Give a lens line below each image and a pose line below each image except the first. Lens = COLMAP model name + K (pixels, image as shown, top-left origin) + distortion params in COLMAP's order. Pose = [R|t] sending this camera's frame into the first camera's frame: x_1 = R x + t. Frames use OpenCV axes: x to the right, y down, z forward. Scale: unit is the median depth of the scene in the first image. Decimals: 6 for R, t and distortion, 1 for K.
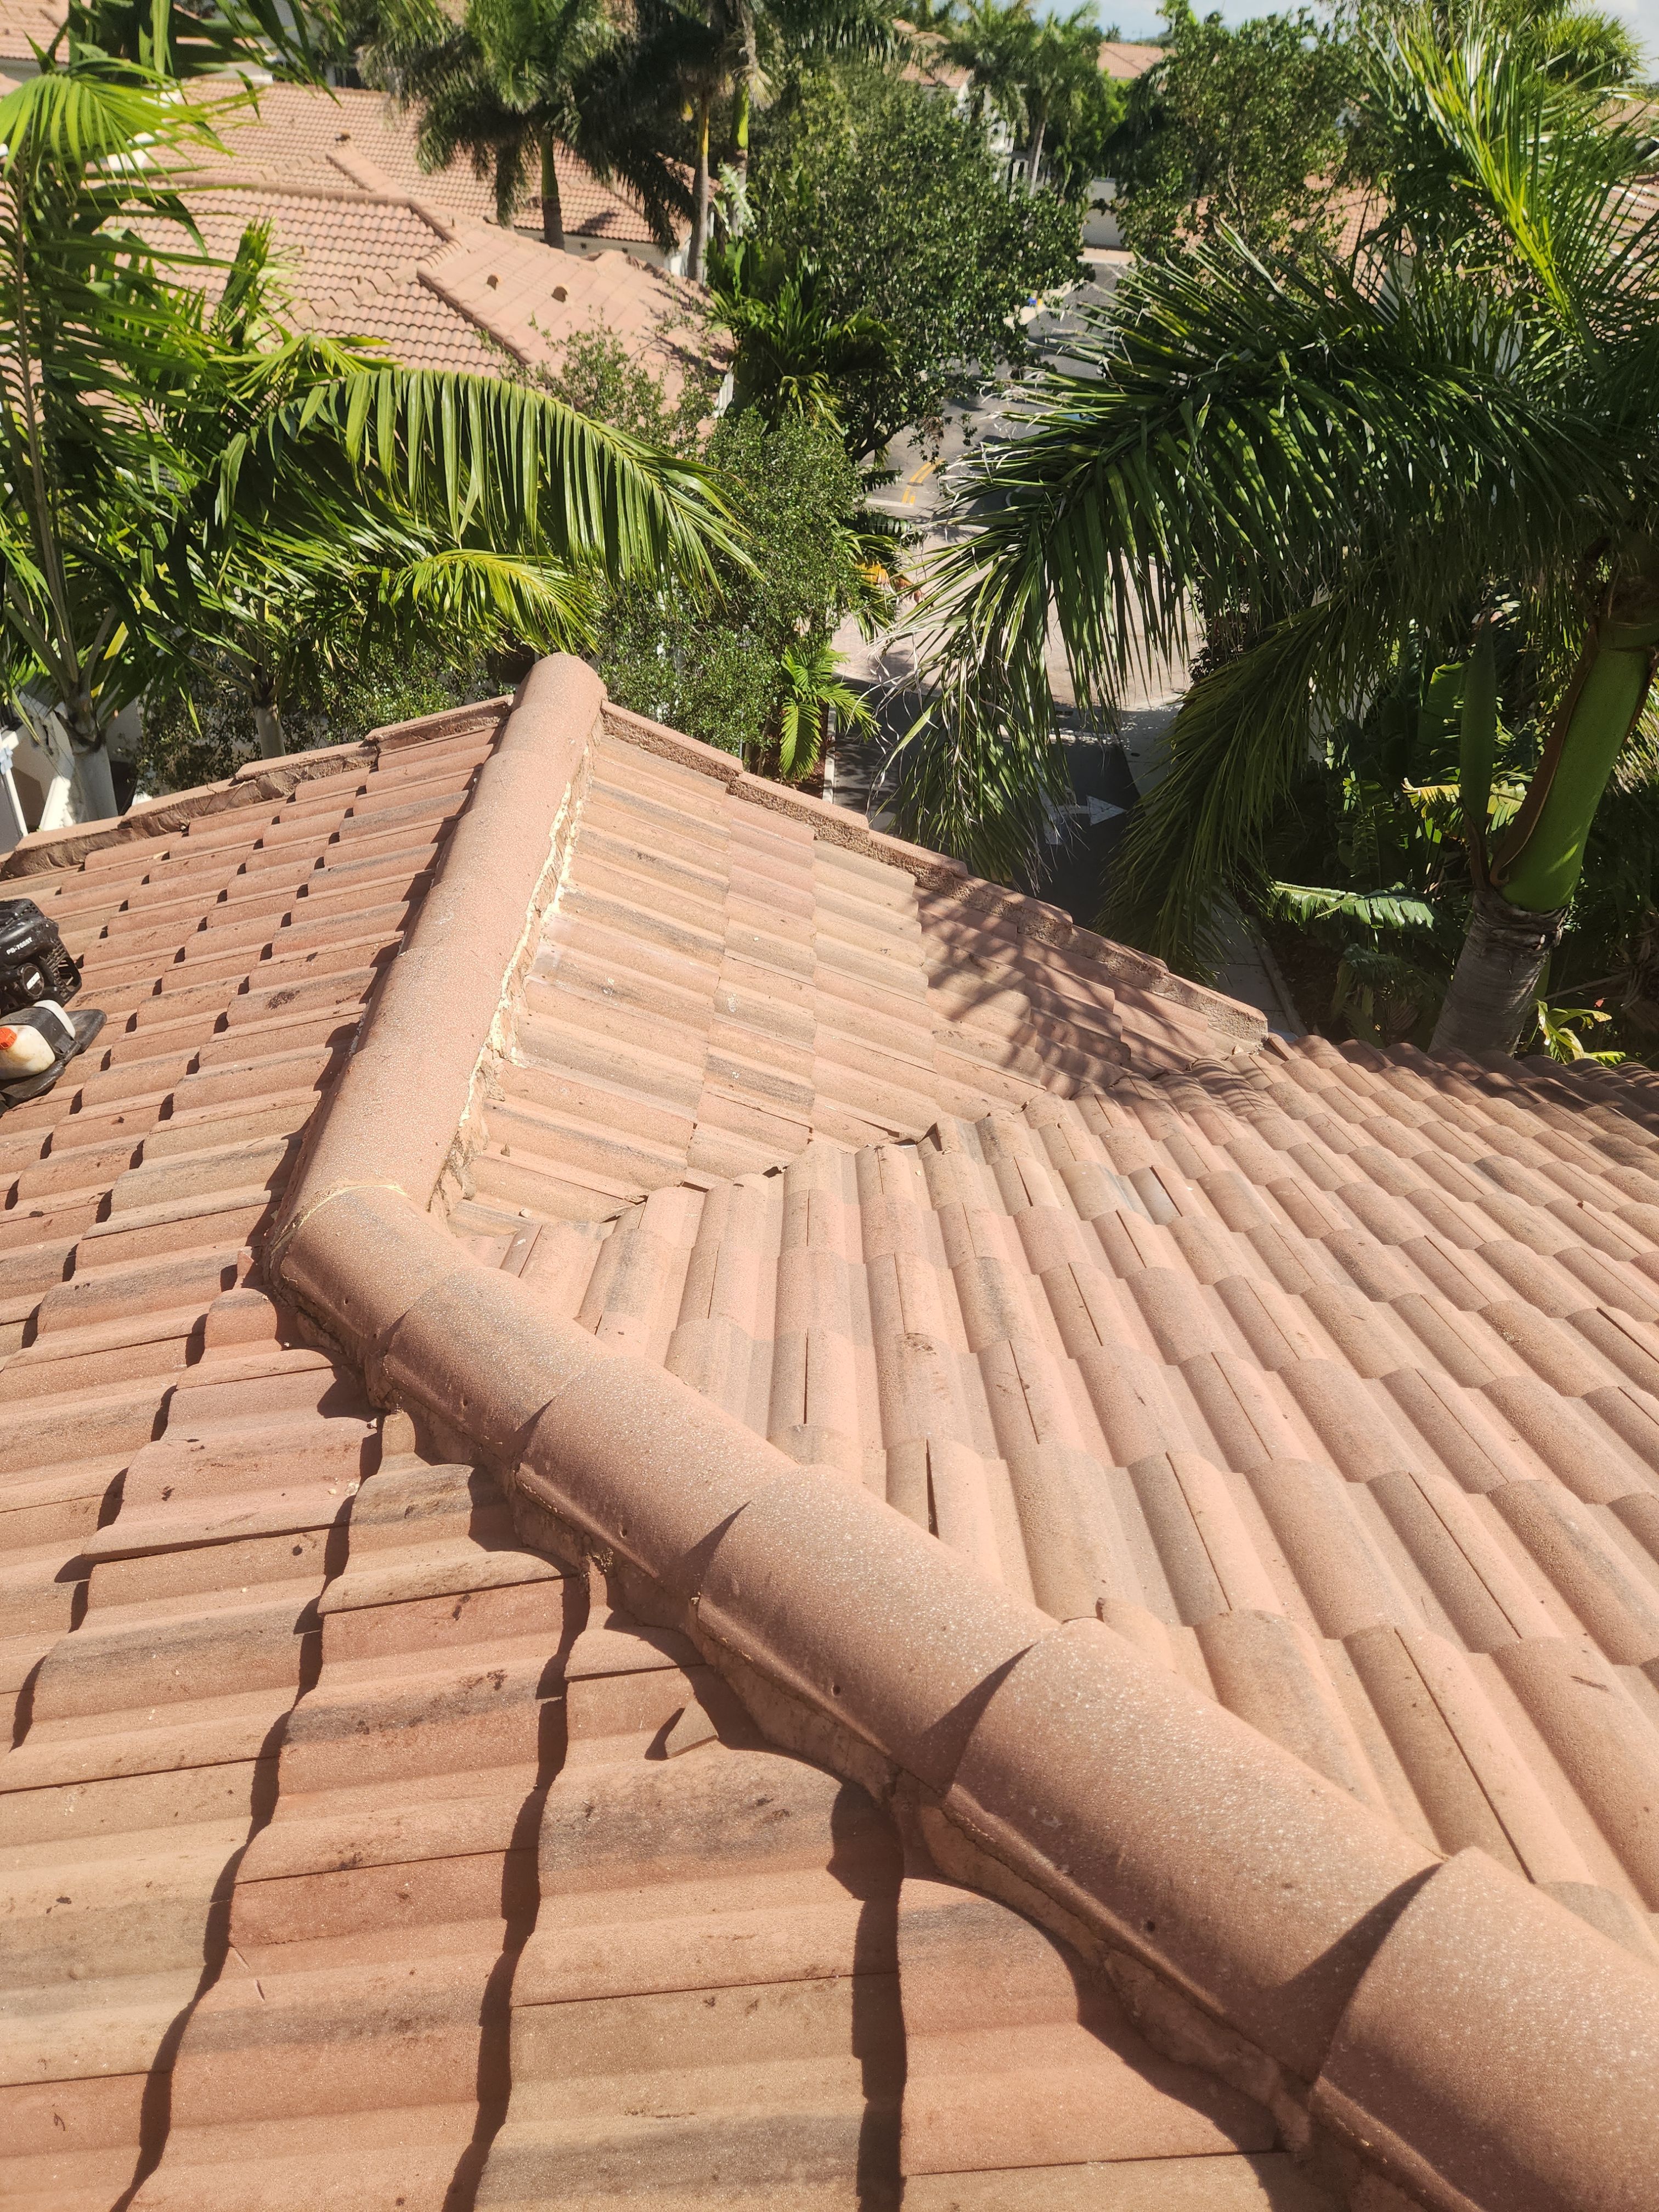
lens RADIAL K [[1472.5, 0, 832.1], [0, 1472.5, 1111.1], [0, 0, 1]] dist [0.085263, -0.077119]
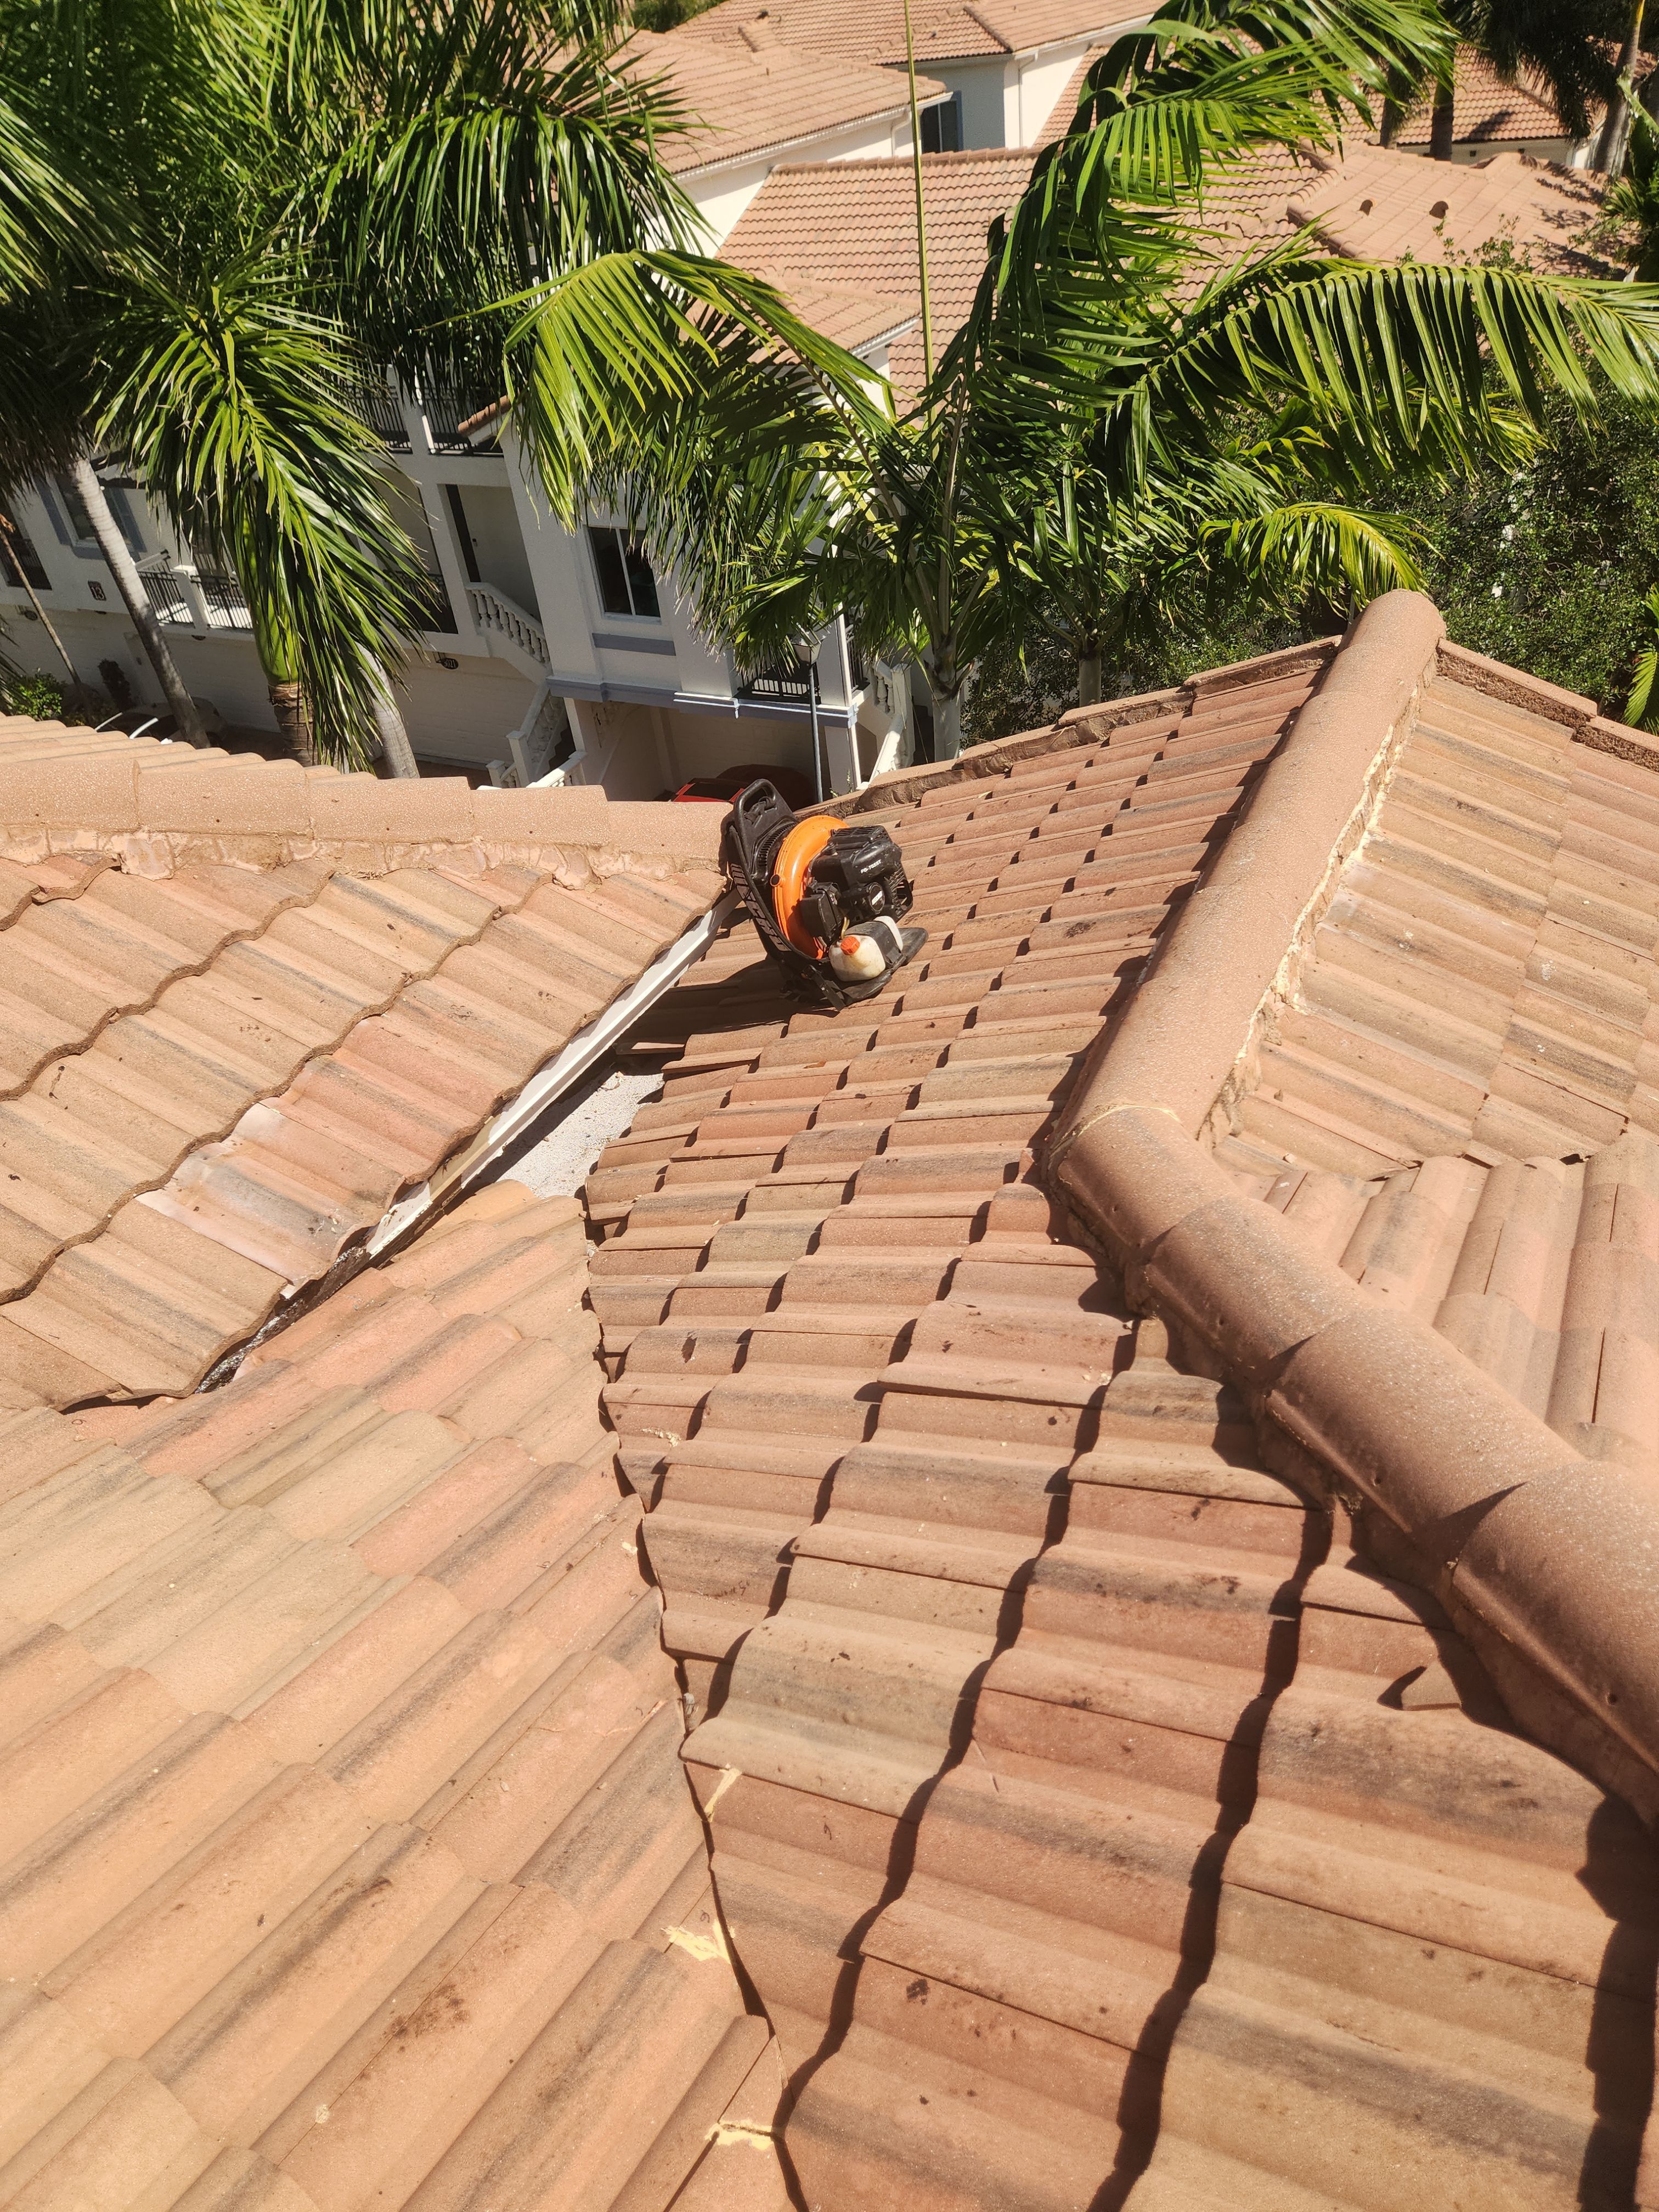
lens RADIAL K [[1472.5, 0, 820.6], [0, 1472.5, 1122.0], [0, 0, 1]] dist [0.085263, -0.077119]
pose [[0.873928, 0.139263, -0.465677, -0.024243], [-0.123346, 0.990255, 0.064660, 0.021164], [0.470144, 0.000931, 0.882589, -0.030524]]
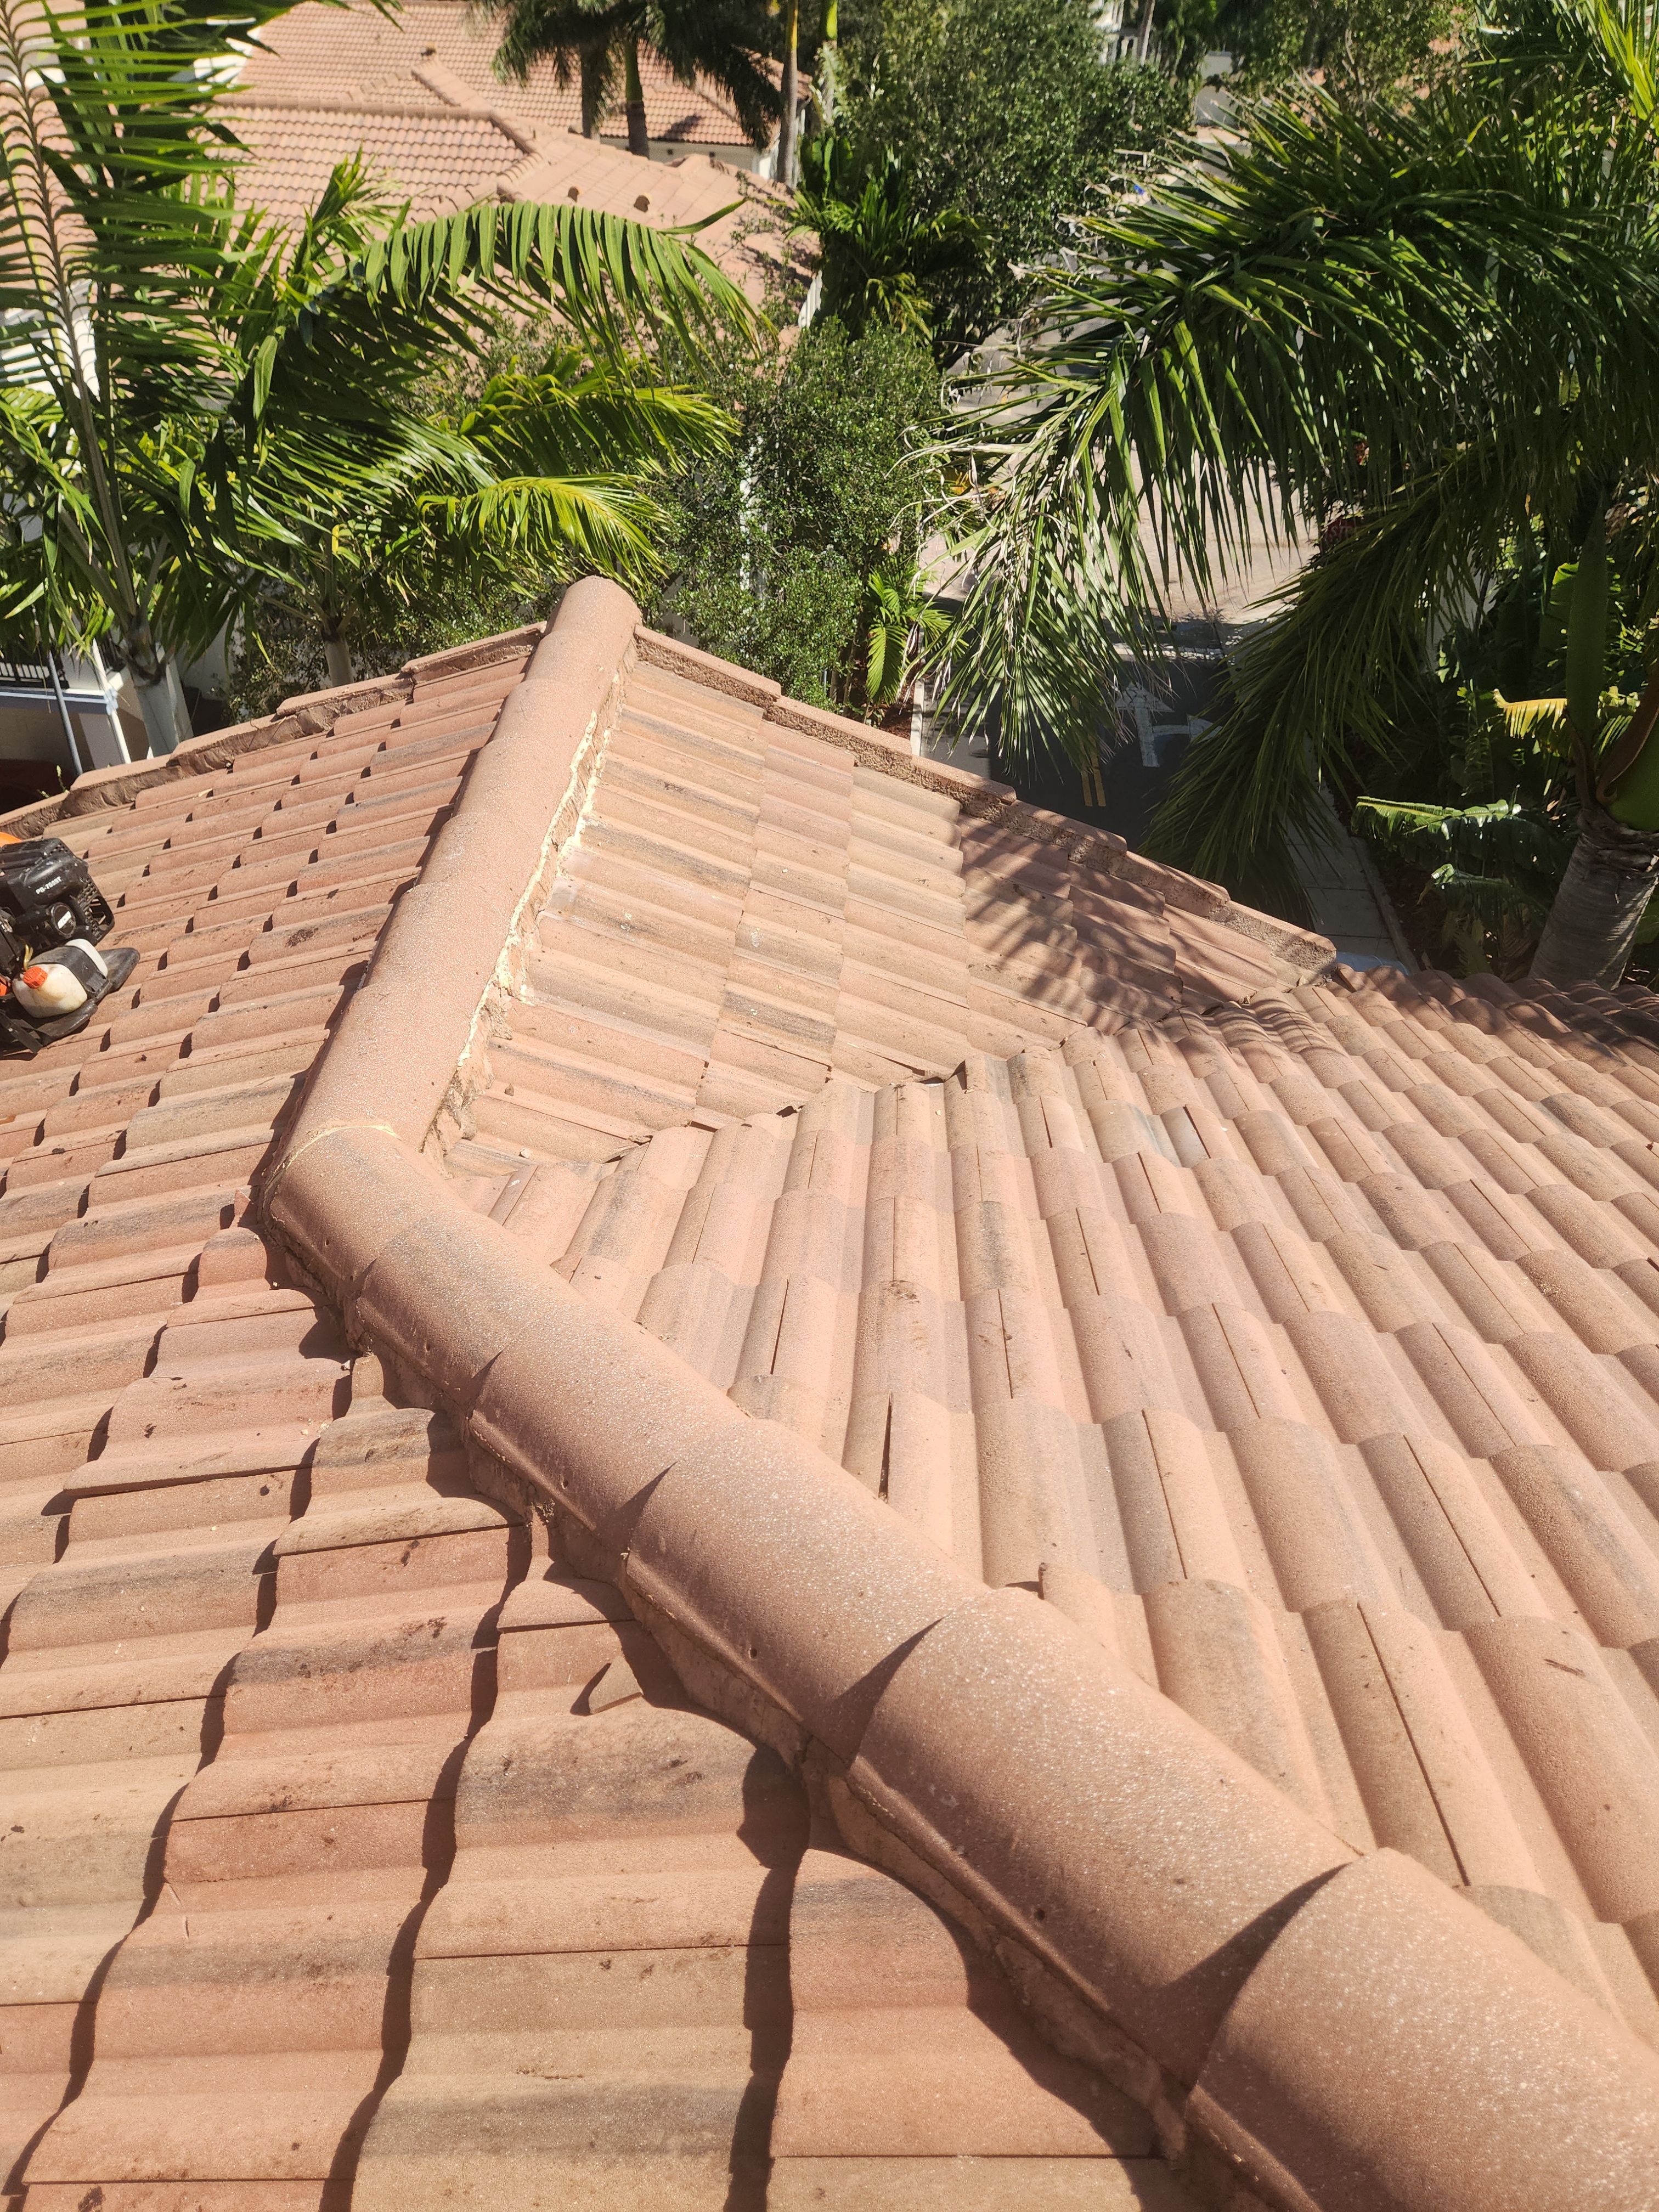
lens RADIAL K [[1472.5, 0, 814.3], [0, 1472.5, 1121.5], [0, 0, 1]] dist [0.085263, -0.077119]
pose [[0.996916, 0.002077, -0.078446, 0.069498], [0.002128, 0.998566, 0.053486, -0.005427], [0.078445, -0.053488, 0.995483, 0.033070]]
